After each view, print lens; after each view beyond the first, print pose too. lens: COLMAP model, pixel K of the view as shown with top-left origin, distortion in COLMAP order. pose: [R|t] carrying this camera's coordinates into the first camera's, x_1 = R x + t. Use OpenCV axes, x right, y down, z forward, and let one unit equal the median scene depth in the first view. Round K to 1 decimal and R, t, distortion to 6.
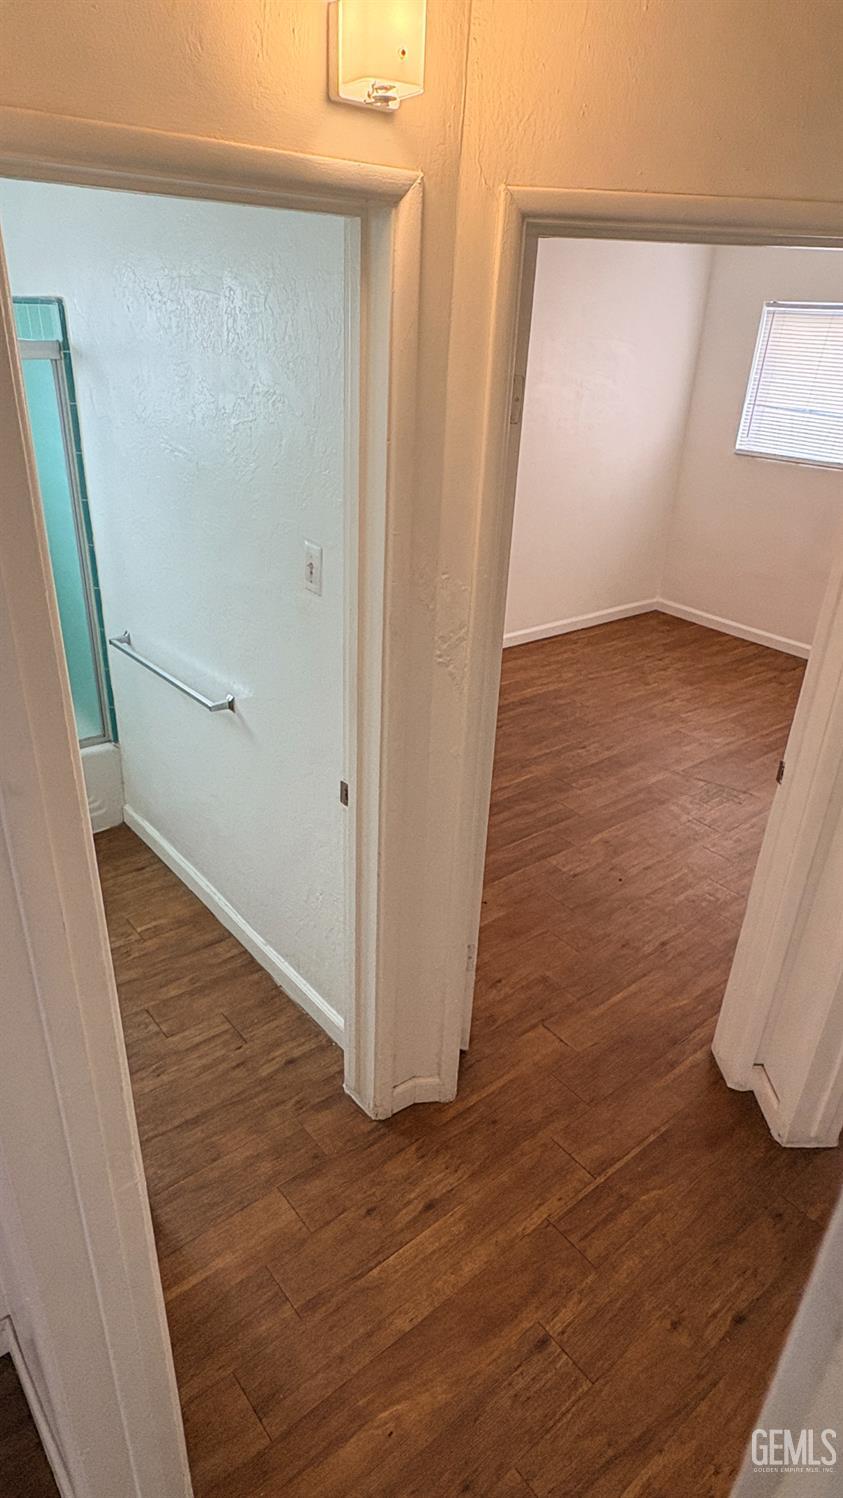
lens RADIAL K [[873.7, 0, 421.5], [0, 873.7, 749.0], [0, 0, 1]] dist [0.003787, -0.000641]
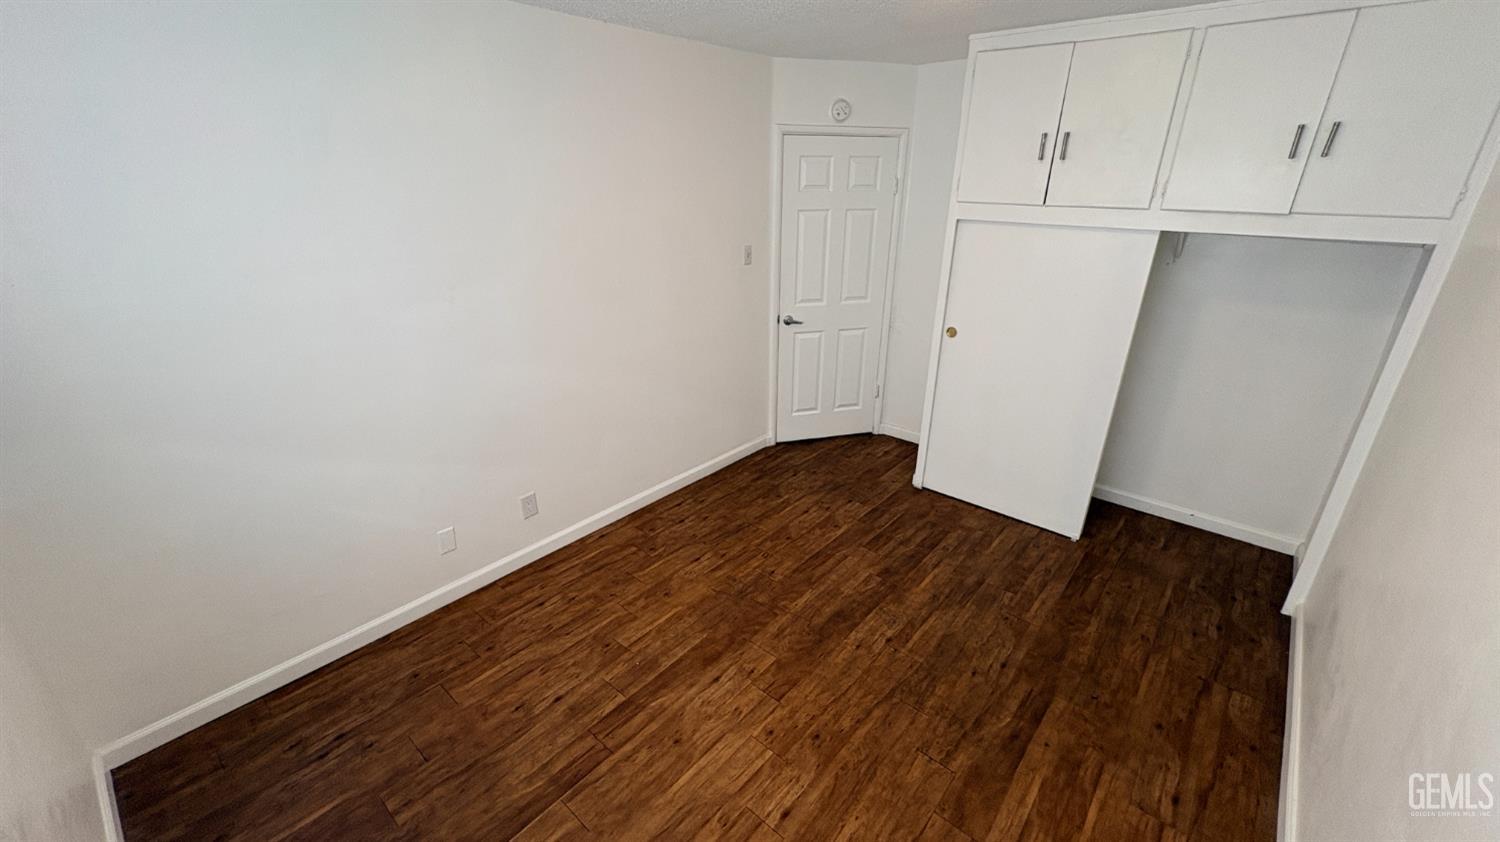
lens RADIAL K [[598.5, 0, 750.0], [0, 598.5, 421.0], [0, 0, 1]] dist [0.000325, 0.000729]
pose [[-0.982448, 0.030330, -0.184056, 0.421445], [-0.118791, 0.659027, 0.742679, -0.562110], [0.143824, 0.751507, -0.643857, 1.201528]]
